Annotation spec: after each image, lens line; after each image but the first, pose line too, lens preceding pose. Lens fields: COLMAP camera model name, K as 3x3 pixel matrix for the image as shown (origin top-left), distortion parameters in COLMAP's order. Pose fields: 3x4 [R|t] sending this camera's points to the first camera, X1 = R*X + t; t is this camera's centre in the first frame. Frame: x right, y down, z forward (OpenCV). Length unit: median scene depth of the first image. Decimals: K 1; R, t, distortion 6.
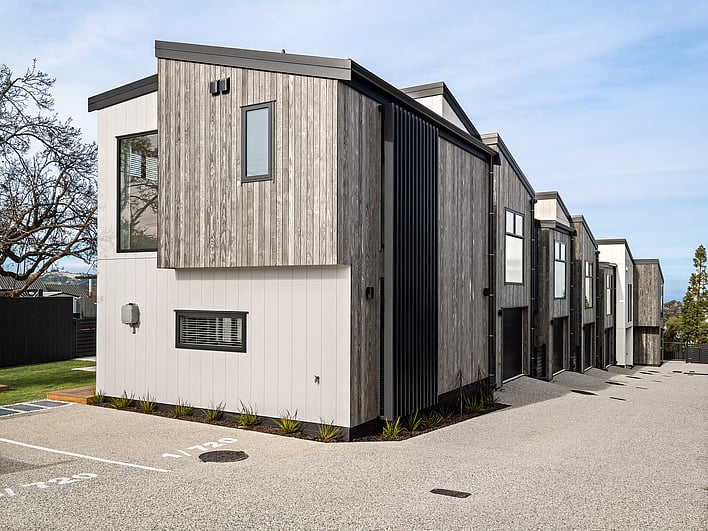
lens RADIAL K [[652.3, 0, 342.6], [0, 652.3, 291.0], [0, 0, 1]] dist [-0.020748, 0.000000]
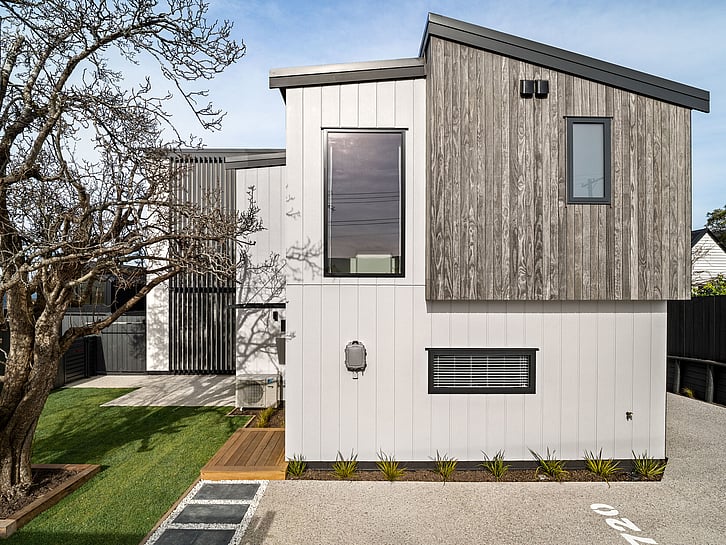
lens RADIAL K [[401.0, 0, 359.7], [0, 401.0, 291.7], [0, 0, 1]] dist [-0.021455, -0.000382]
pose [[0.855264, -0.006702, 0.518149, -0.667276], [0.003682, 0.999970, 0.006857, -0.052667], [-0.518179, -0.003956, 0.855263, 0.683771]]
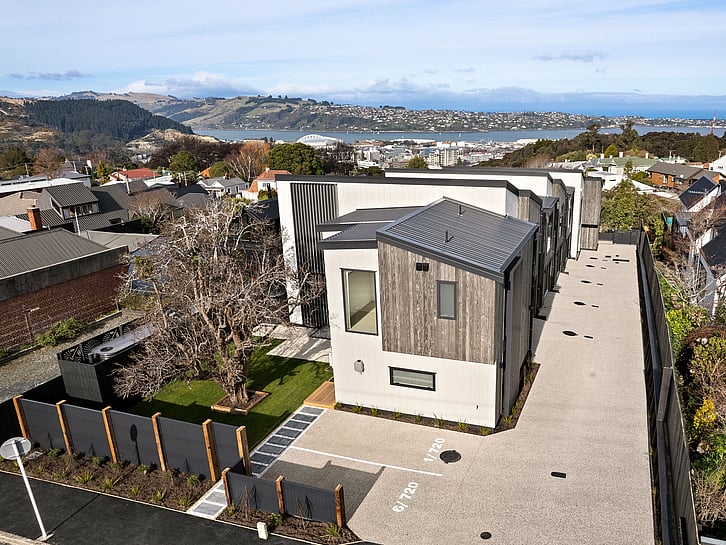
lens RADIAL K [[581.8, 0, 409.7], [0, 581.8, 314.9], [0, 0, 1]] dist [-0.026409, 0.004175]
pose [[0.982836, -0.090647, 0.160672, -0.509566], [0.031240, 0.940154, 0.339316, -0.759898], [-0.181814, -0.328473, 0.926849, -0.576743]]
